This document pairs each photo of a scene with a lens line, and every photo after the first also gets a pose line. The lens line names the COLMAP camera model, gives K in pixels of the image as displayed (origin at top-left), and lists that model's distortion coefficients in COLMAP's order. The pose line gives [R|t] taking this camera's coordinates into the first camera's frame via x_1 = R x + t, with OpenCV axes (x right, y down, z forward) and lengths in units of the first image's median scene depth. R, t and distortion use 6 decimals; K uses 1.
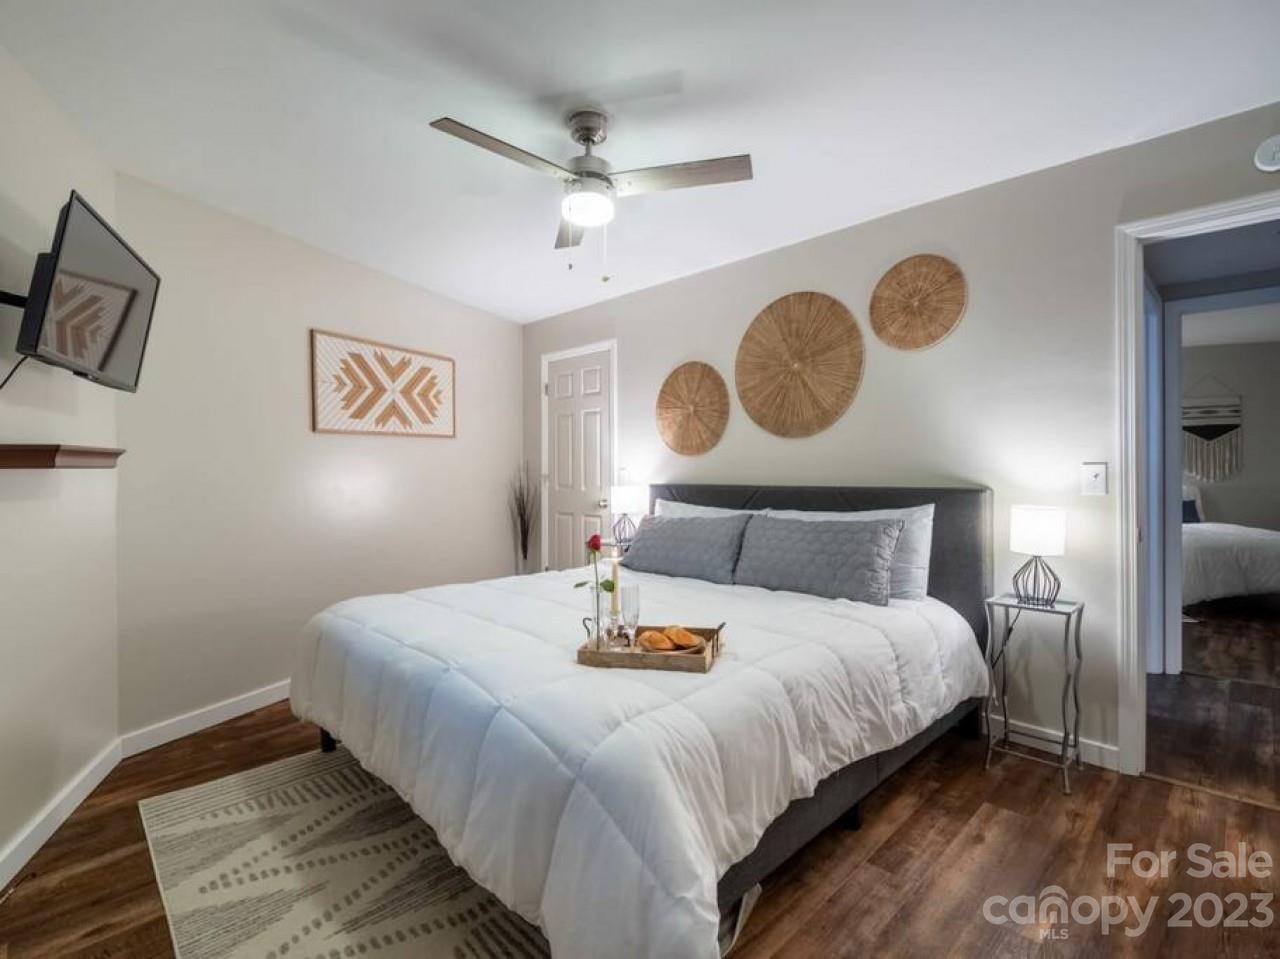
lens RADIAL K [[622.2, 0, 643.2], [0, 622.2, 476.2], [0, 0, 1]] dist [-0.002657, -0.002128]
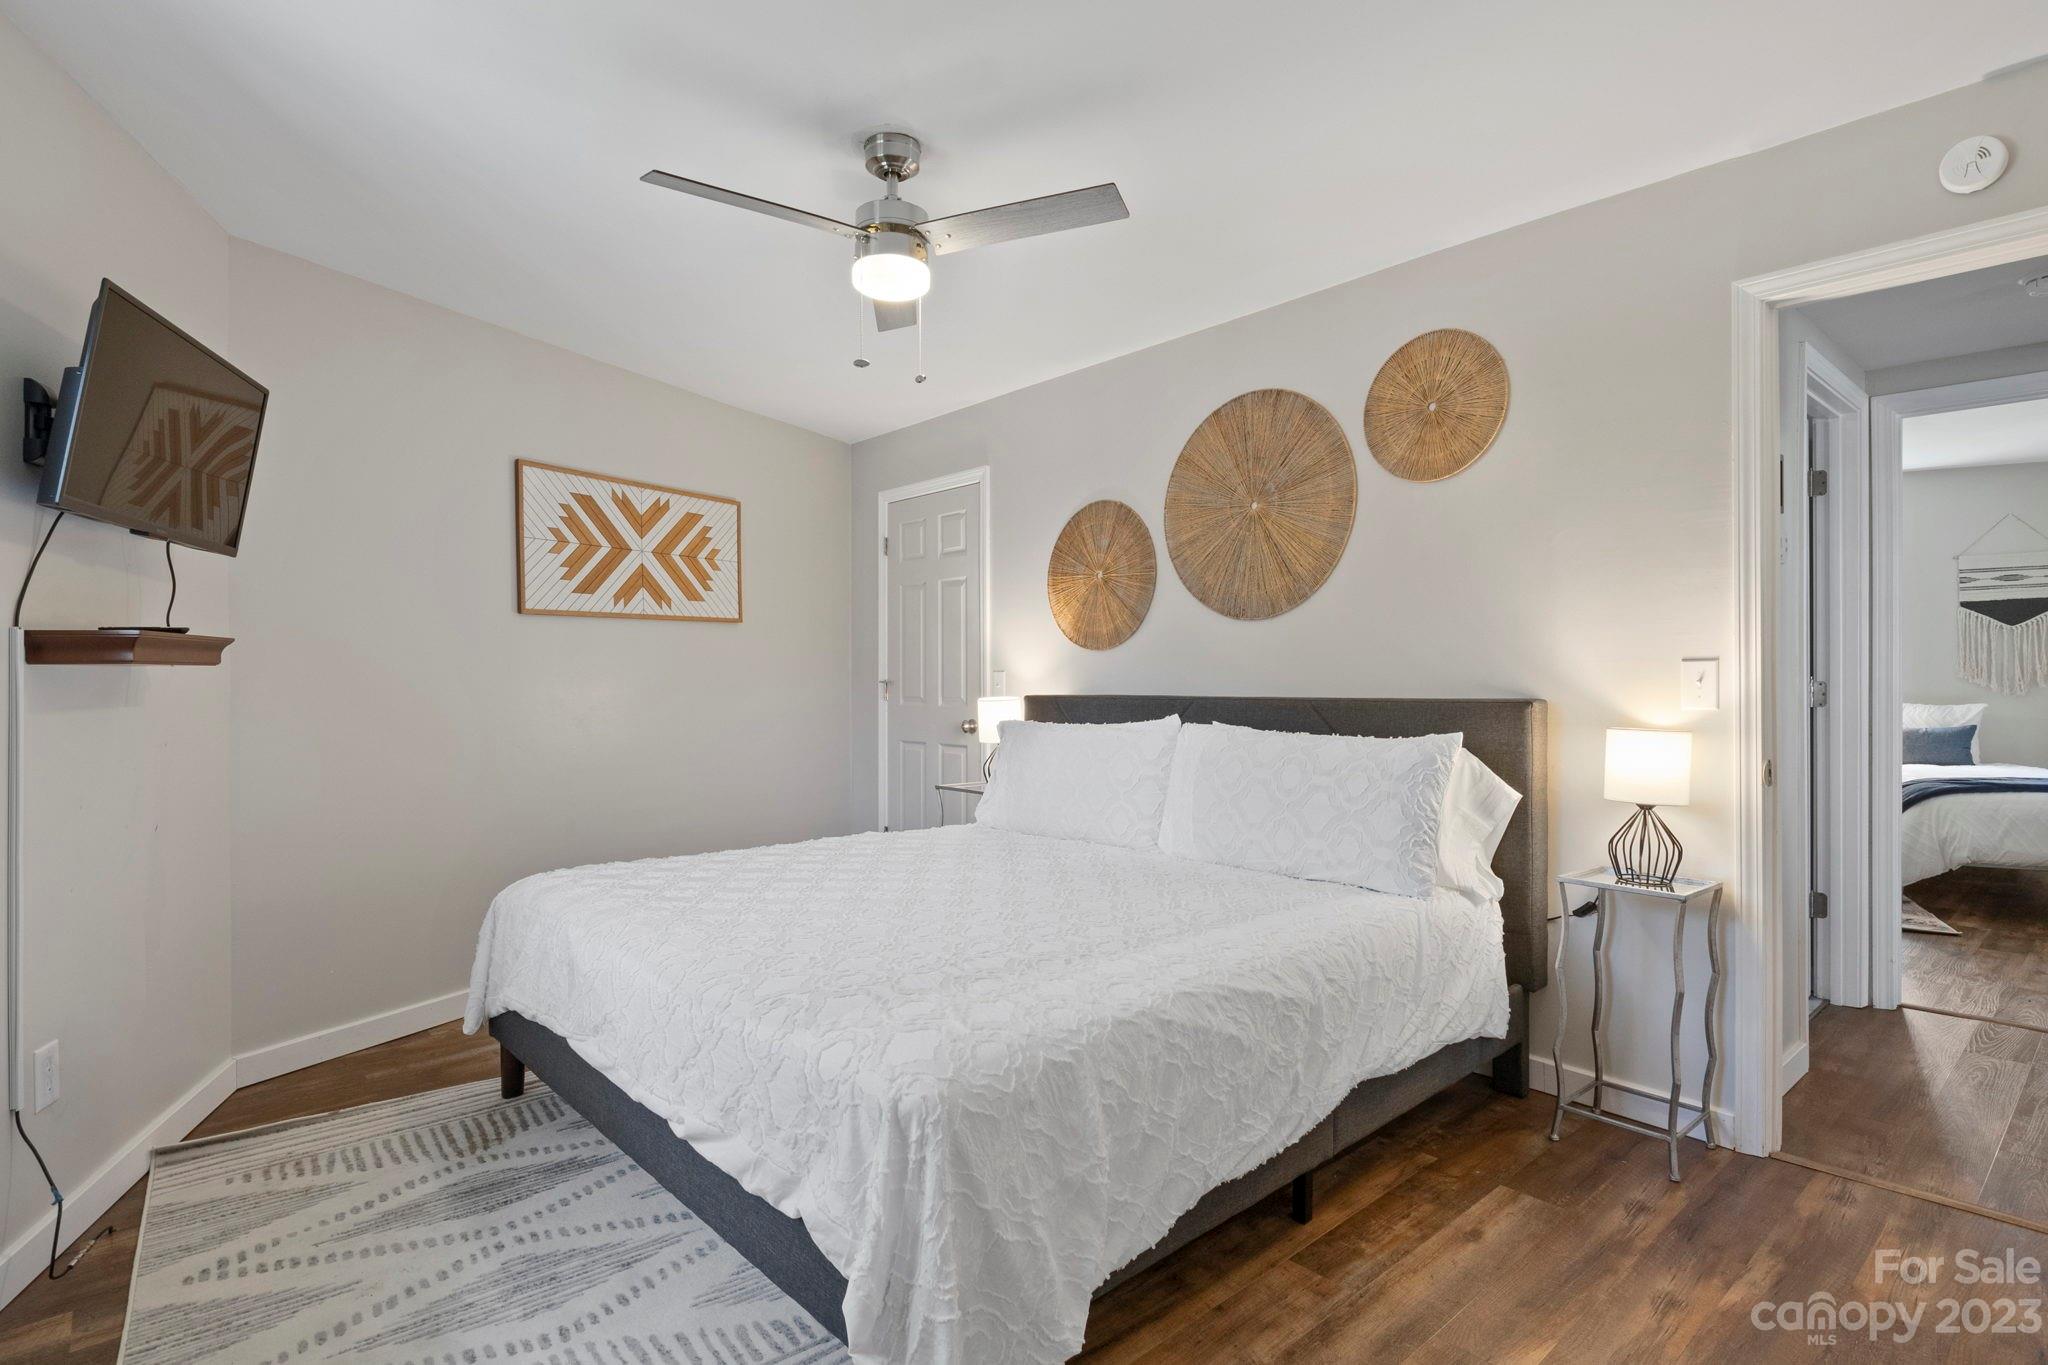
lens RADIAL K [[1035.6, 0, 1024.5], [0, 1035.6, 685.0], [0, 0, 1]] dist [-0.008314, -0.001502]
pose [[0.997734, 0.001741, -0.067257, 0.082849], [-0.001954, 0.999993, -0.003104, 0.007207], [0.067251, 0.003228, 0.997731, -0.063583]]
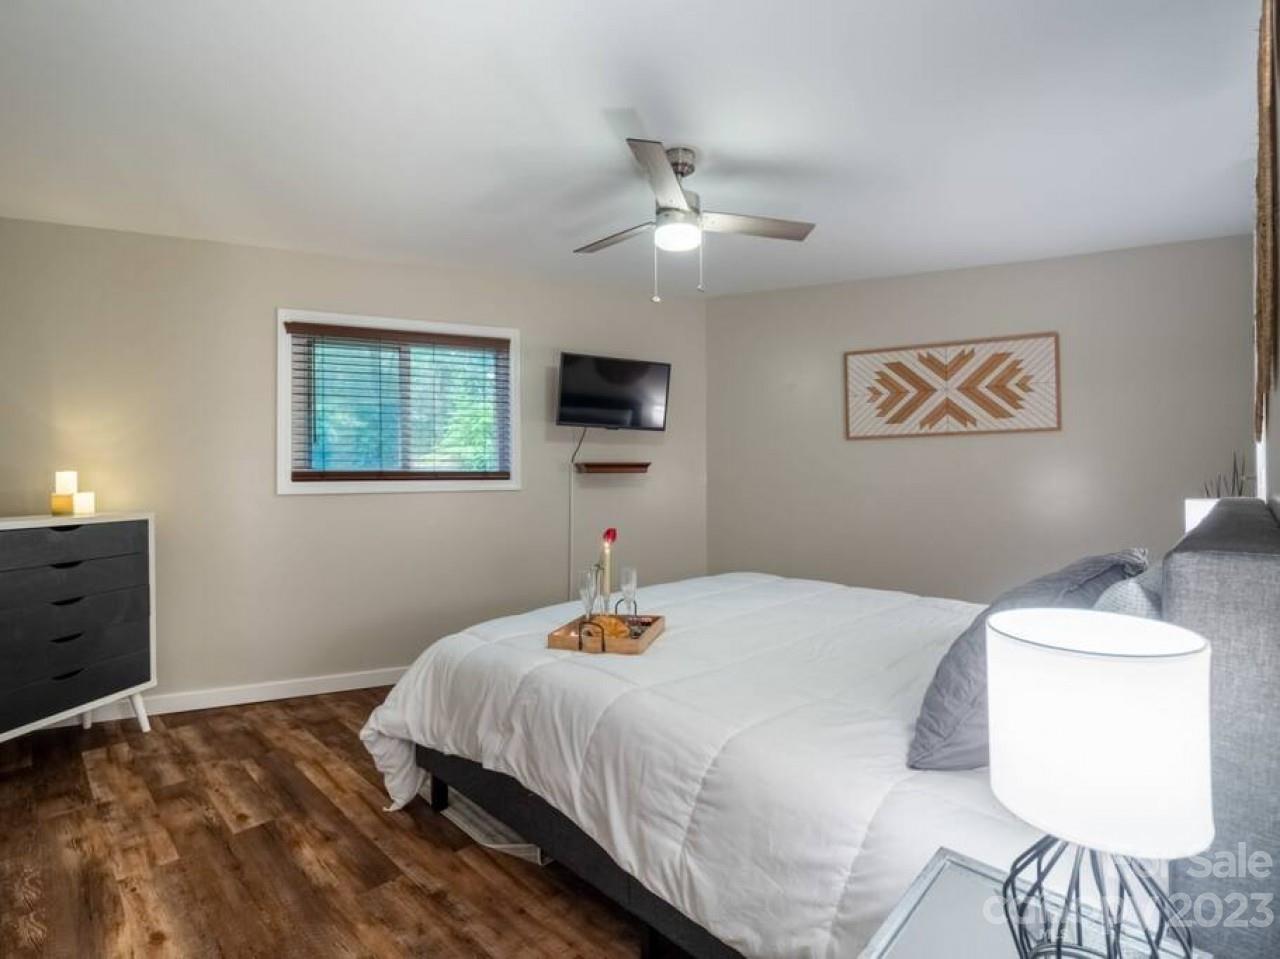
lens RADIAL K [[624.9, 0, 640.0], [0, 624.9, 479.5], [0, 0, 1]] dist [0.018352, -0.024405]
pose [[0.004325, 0.013868, -0.999894, 0.656715], [-0.002268, 0.999901, 0.013858, -0.011197], [0.999988, 0.002208, 0.004356, 0.600126]]
